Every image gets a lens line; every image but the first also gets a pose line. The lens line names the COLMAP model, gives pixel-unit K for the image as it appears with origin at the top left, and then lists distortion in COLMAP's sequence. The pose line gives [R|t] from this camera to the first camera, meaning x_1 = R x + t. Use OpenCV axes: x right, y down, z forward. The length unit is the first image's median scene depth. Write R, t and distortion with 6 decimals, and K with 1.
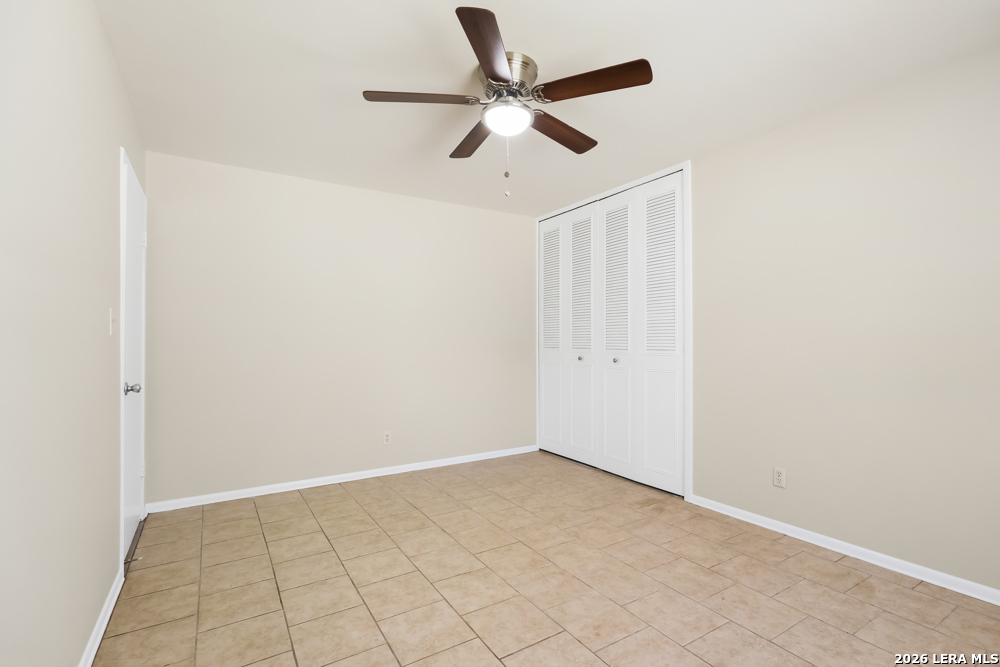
lens RADIAL K [[471.8, 0, 521.4], [0, 471.8, 337.3], [0, 0, 1]] dist [0.003024, 0.001047]
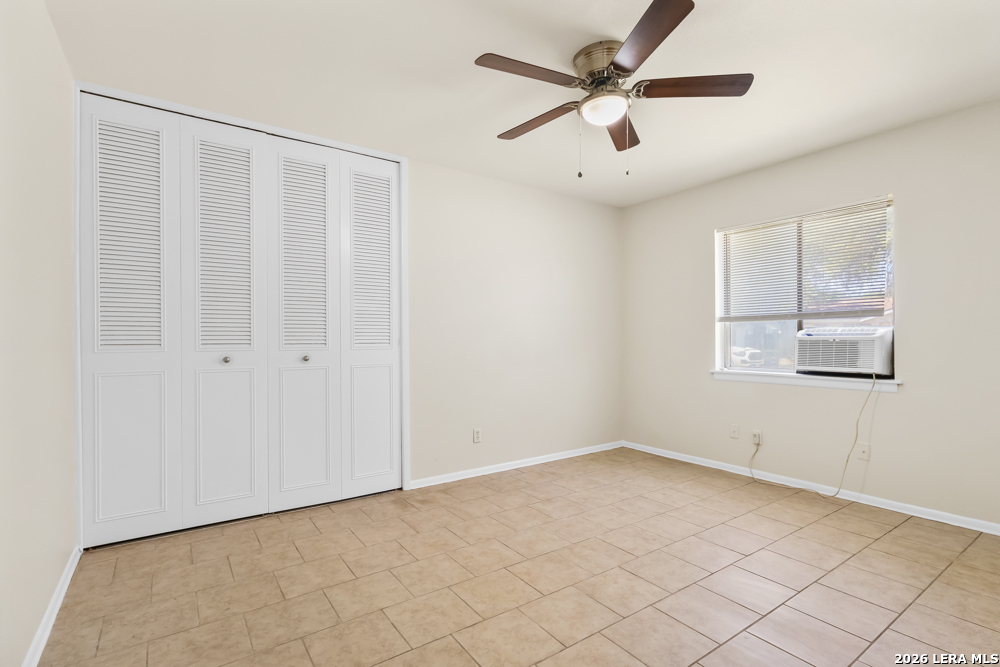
lens RADIAL K [[471.8, 0, 500.7], [0, 471.8, 335.5], [0, 0, 1]] dist [0.003024, 0.001047]
pose [[-0.032340, 0.008464, 0.999441, -0.802220], [-0.004577, 0.999952, -0.008616, 0.023517], [-0.999466, -0.004853, -0.032300, 0.978961]]
